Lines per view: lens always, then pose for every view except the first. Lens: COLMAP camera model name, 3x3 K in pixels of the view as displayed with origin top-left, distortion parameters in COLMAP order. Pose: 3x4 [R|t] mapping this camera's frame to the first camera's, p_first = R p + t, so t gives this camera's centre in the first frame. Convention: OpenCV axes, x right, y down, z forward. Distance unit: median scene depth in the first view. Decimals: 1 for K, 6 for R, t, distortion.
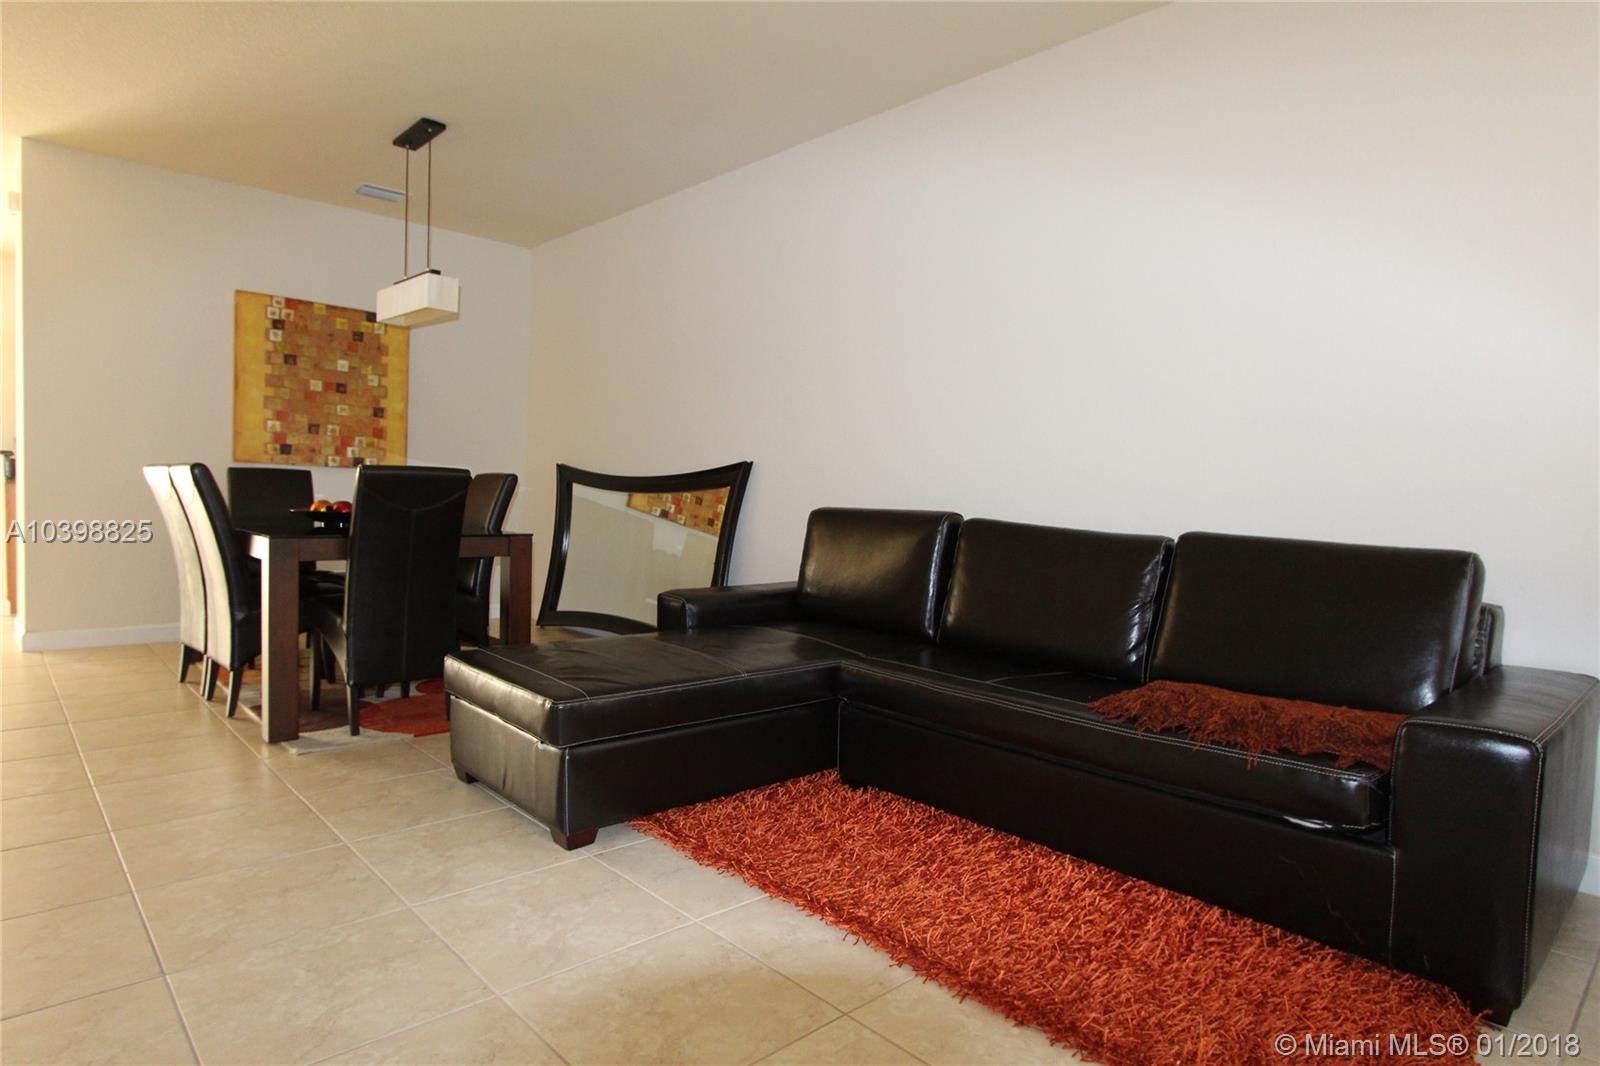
lens RADIAL K [[861.7, 0, 800.0], [0, 861.7, 533.0], [0, 0, 1]] dist [-0.017572, -0.000186]
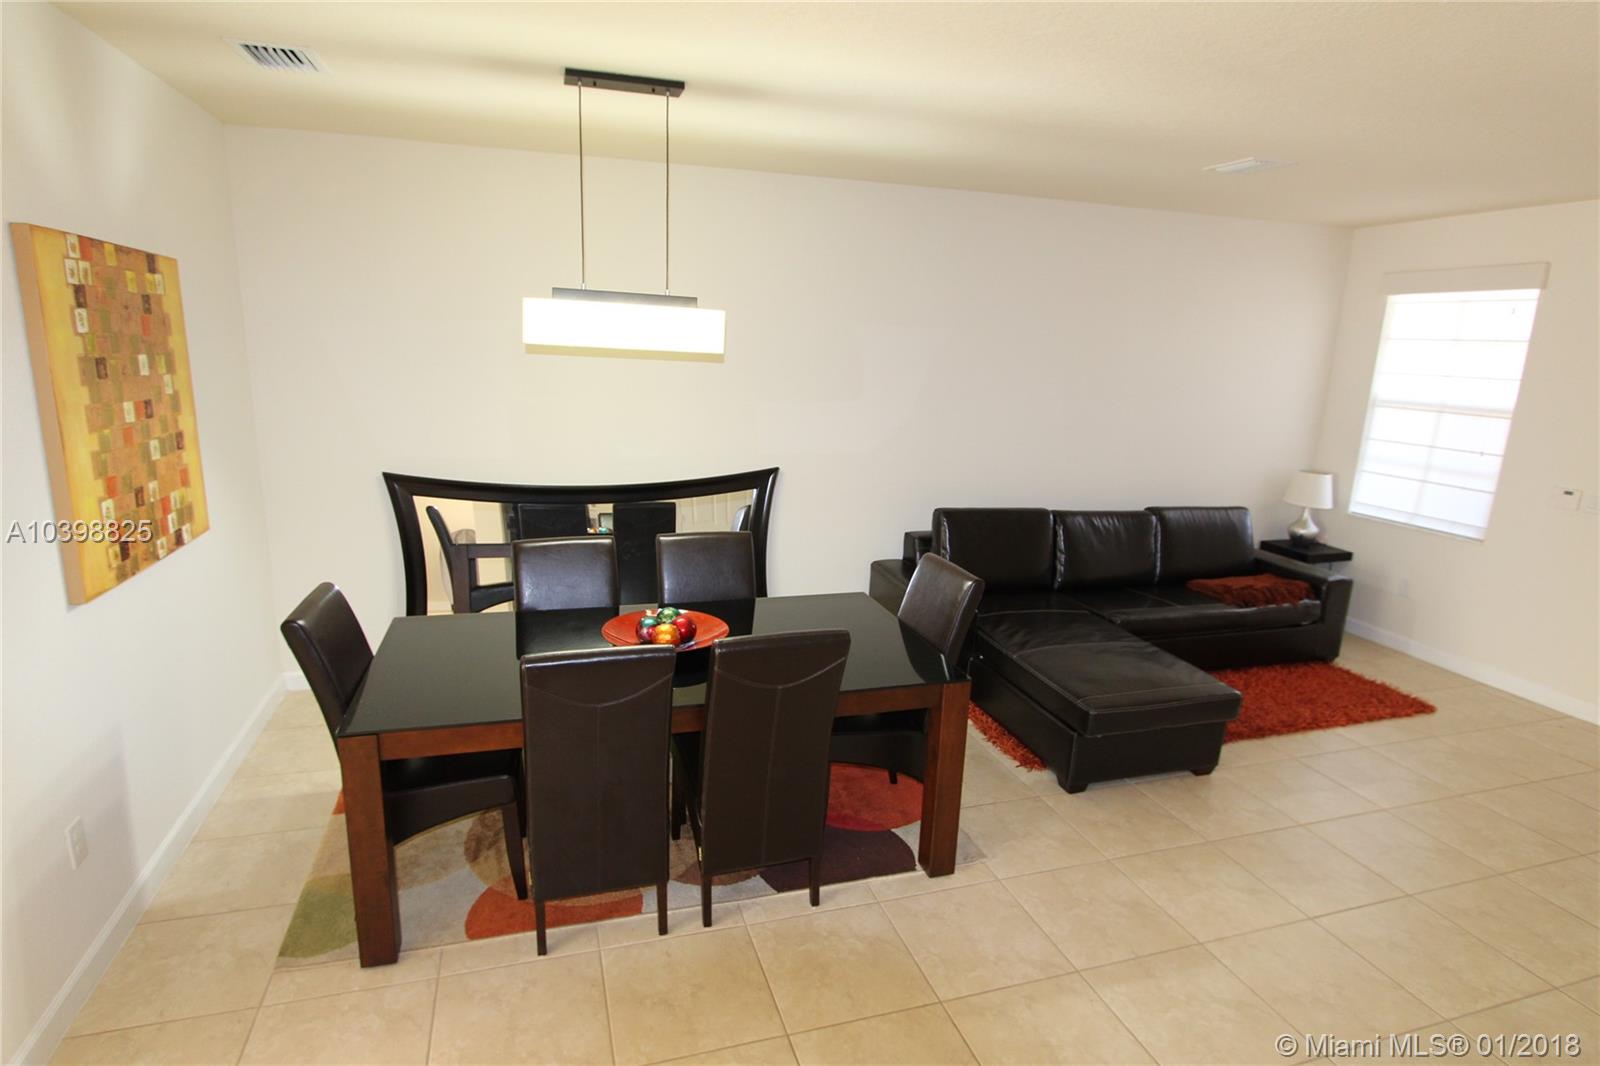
lens RADIAL K [[861.7, 0, 800.0], [0, 861.7, 533.0], [0, 0, 1]] dist [-0.017572, -0.000186]
pose [[0.462125, -0.221519, 0.858702, -0.856746], [0.018126, 0.970457, 0.240594, -0.223066], [-0.886630, -0.095620, 0.452487, 0.427089]]
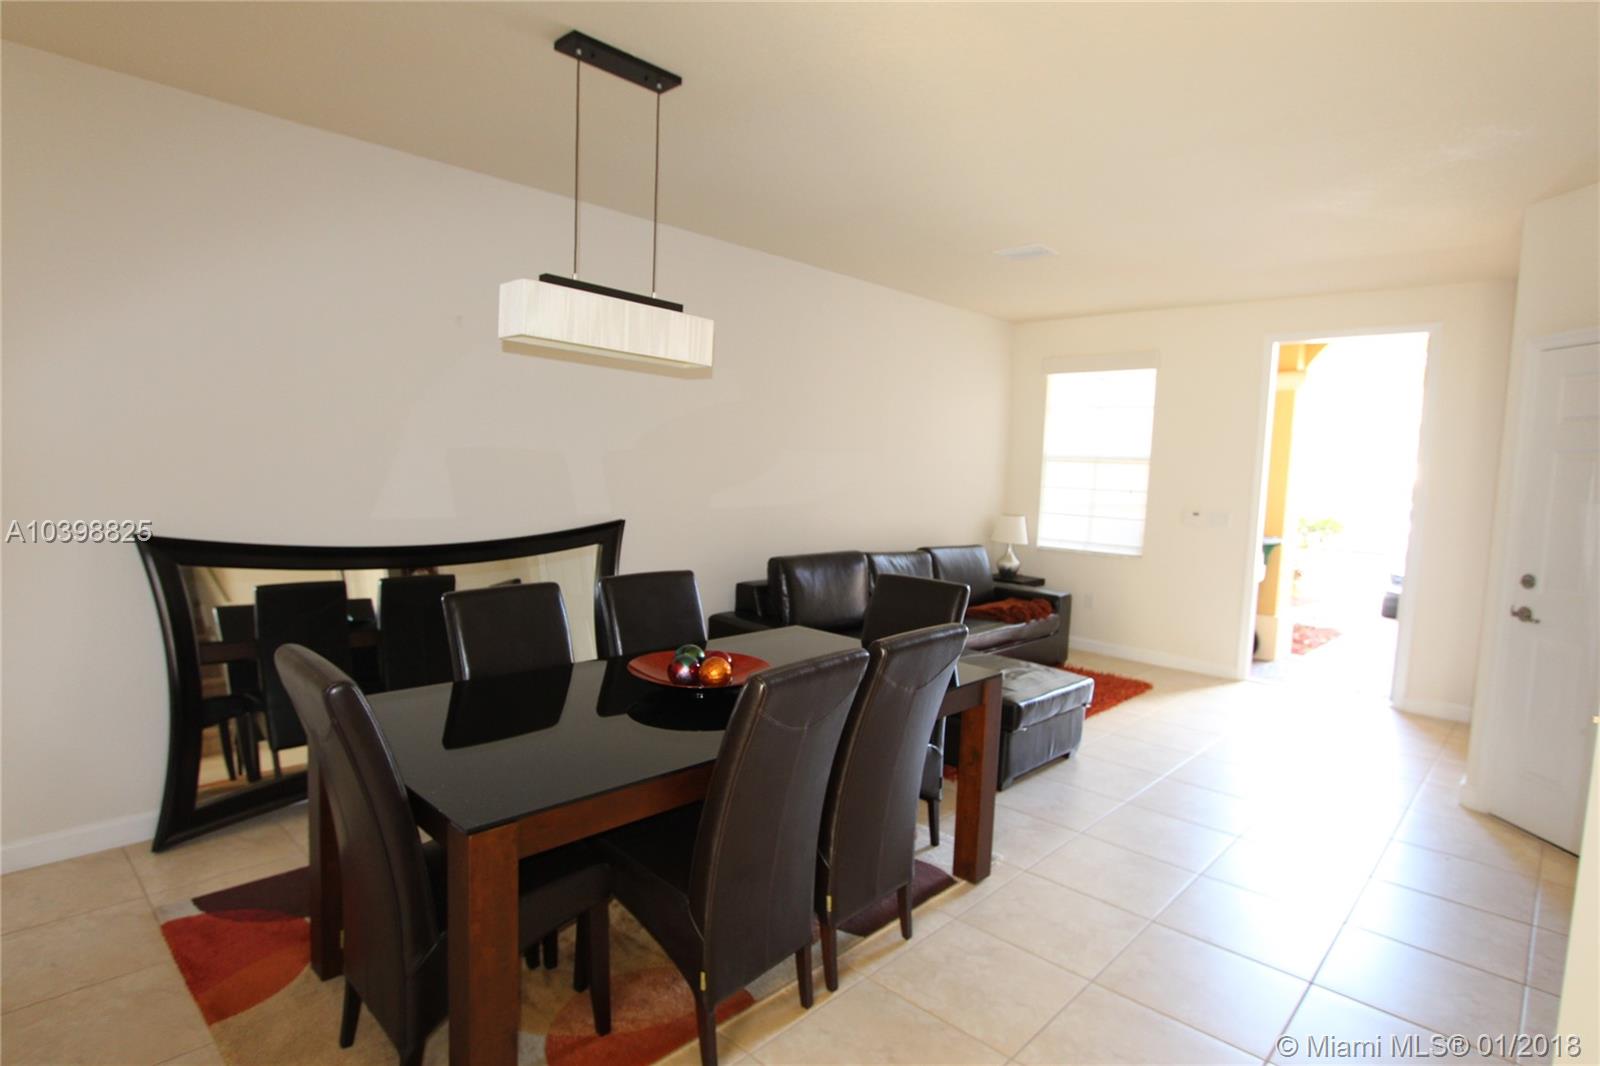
lens RADIAL K [[861.7, 0, 800.0], [0, 861.7, 533.0], [0, 0, 1]] dist [-0.017572, -0.000186]
pose [[-0.046540, -0.124622, 0.991112, -0.905137], [-0.003909, 0.992202, 0.124576, -0.164786], [-0.998909, 0.001923, -0.046664, 0.719621]]
